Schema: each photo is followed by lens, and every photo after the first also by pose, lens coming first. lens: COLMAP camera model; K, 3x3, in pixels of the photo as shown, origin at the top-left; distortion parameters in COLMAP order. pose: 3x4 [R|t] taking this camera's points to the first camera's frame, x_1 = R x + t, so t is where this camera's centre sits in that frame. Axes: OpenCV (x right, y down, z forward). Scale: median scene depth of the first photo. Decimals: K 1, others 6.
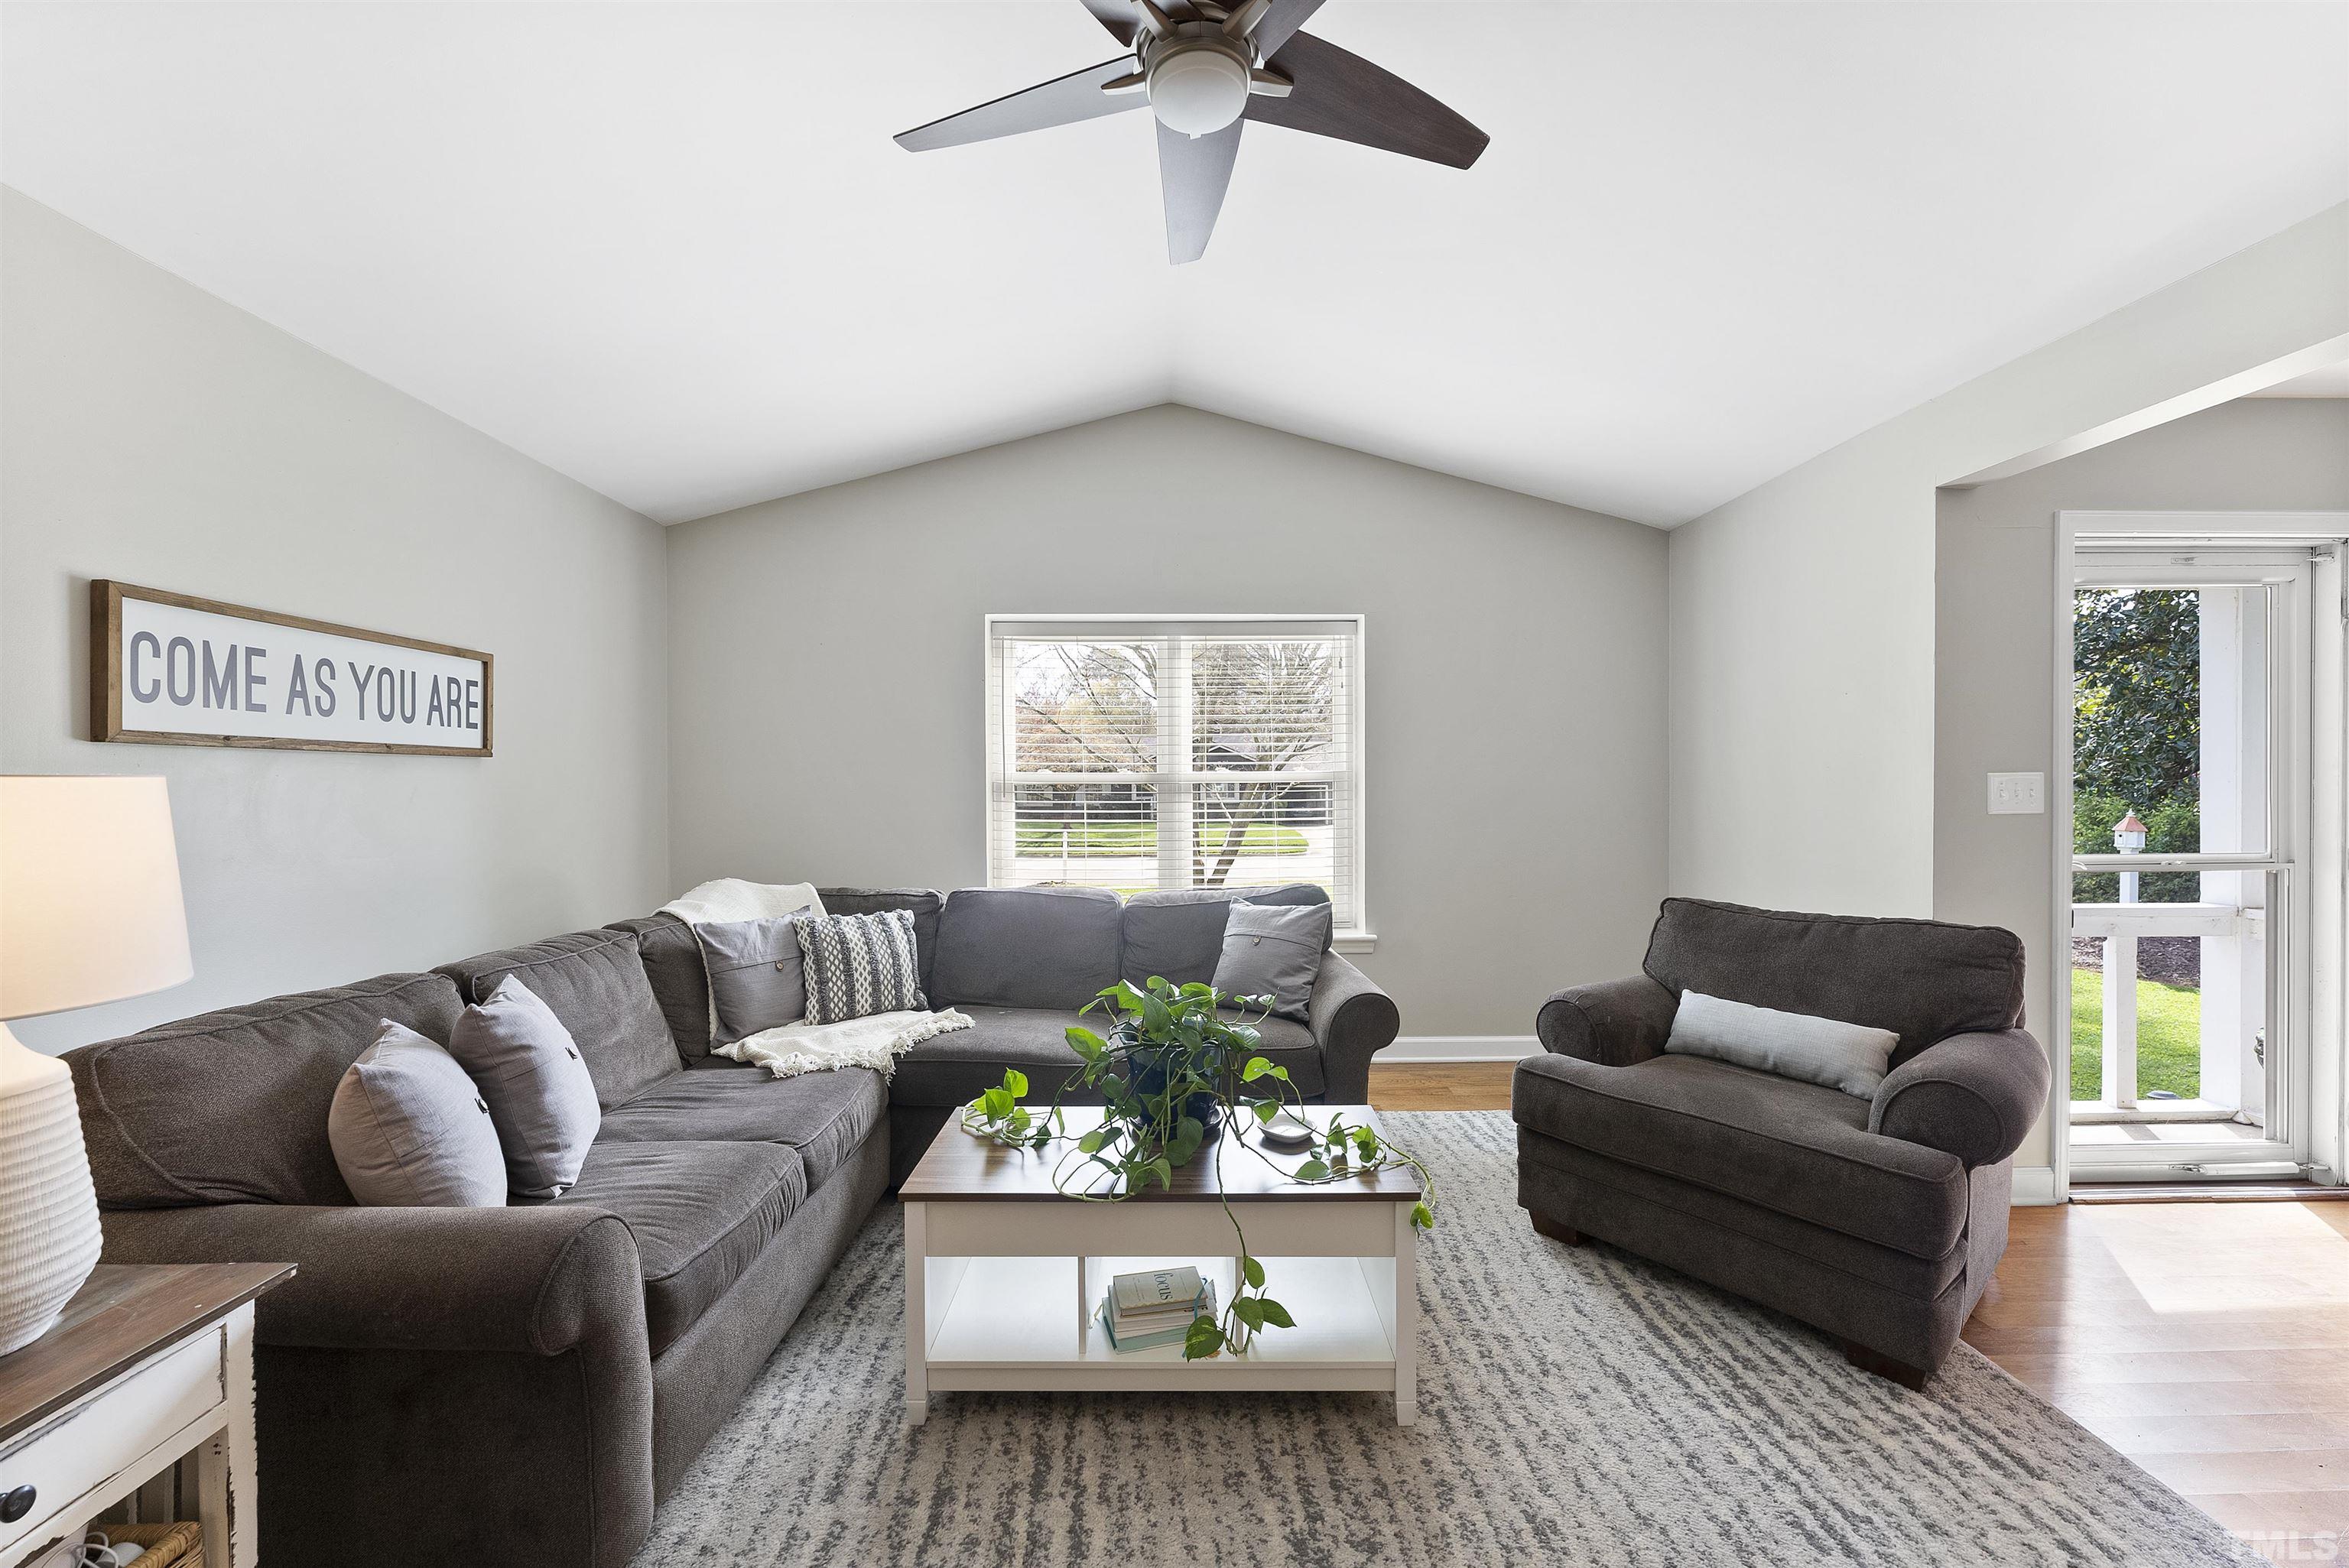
lens RADIAL K [[939.3, 0, 1165.3], [0, 939.3, 783.3], [0, 0, 1]] dist [-0.002043, -0.000190]
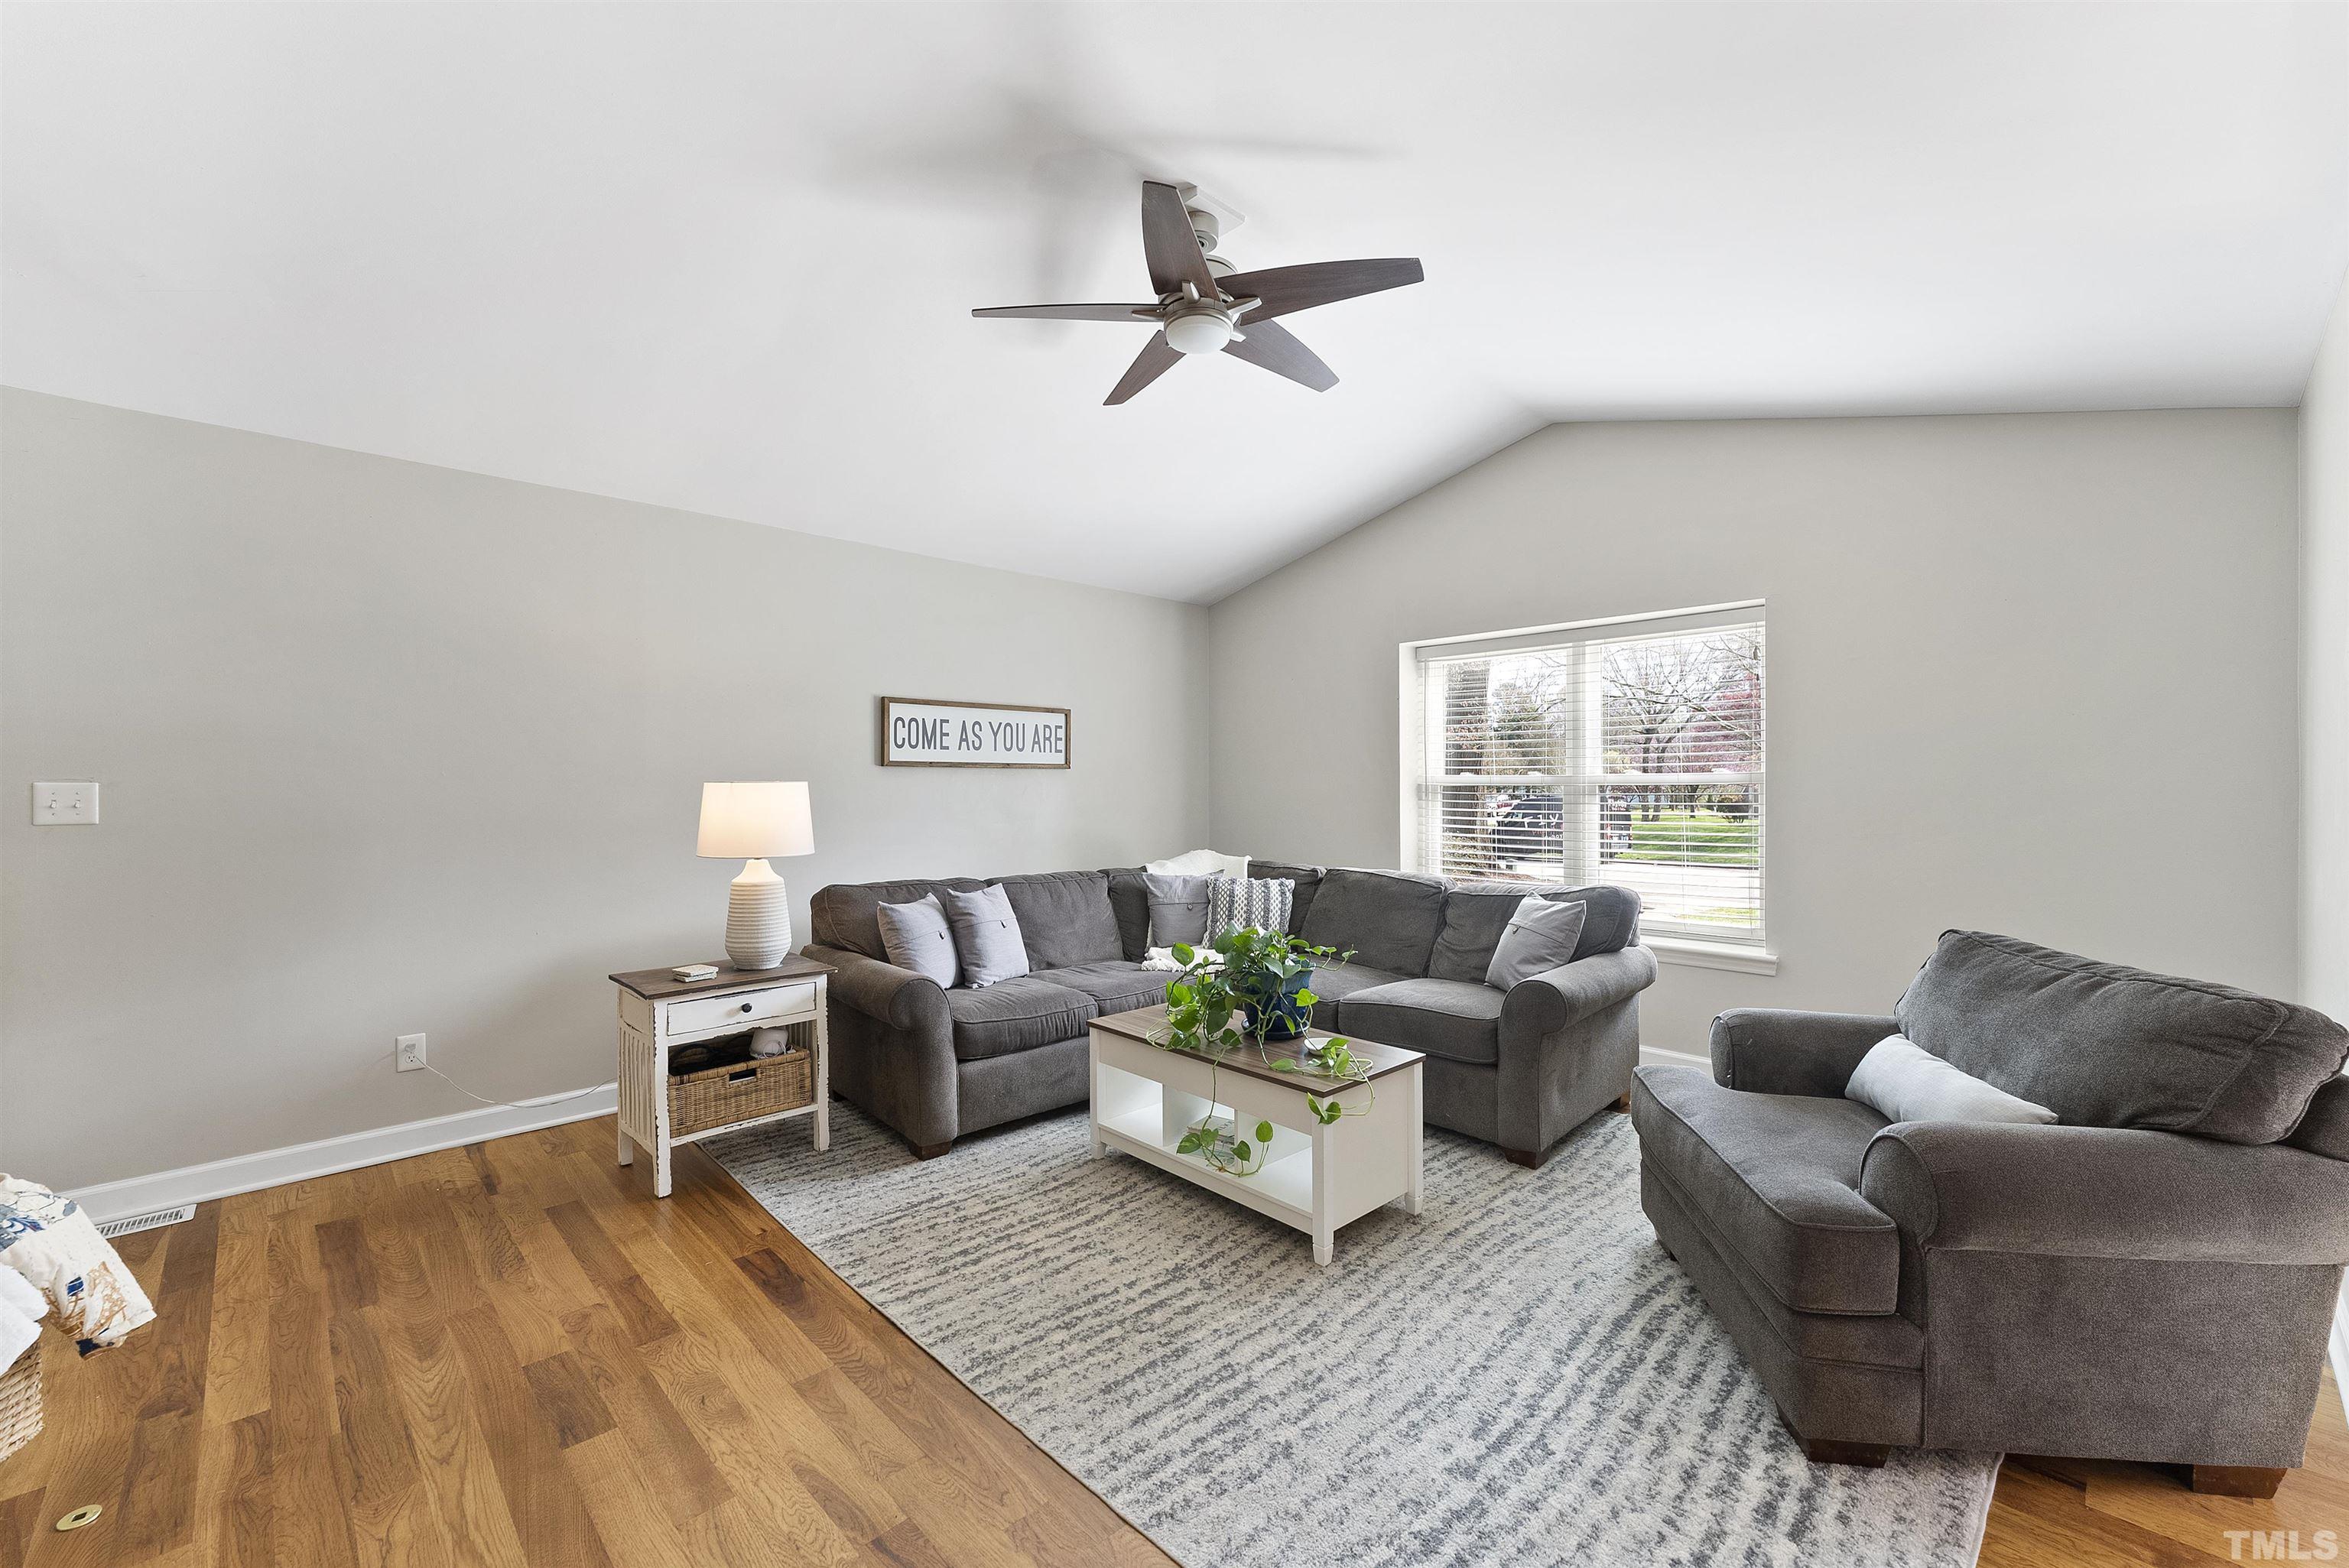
lens RADIAL K [[939.3, 0, 1165.3], [0, 939.3, 783.3], [0, 0, 1]] dist [-0.002043, -0.000190]
pose [[0.681199, 0.002115, -0.732095, 0.876127], [-0.001838, 0.999998, 0.001178, -0.005080], [0.732096, 0.000543, 0.681202, -0.063718]]
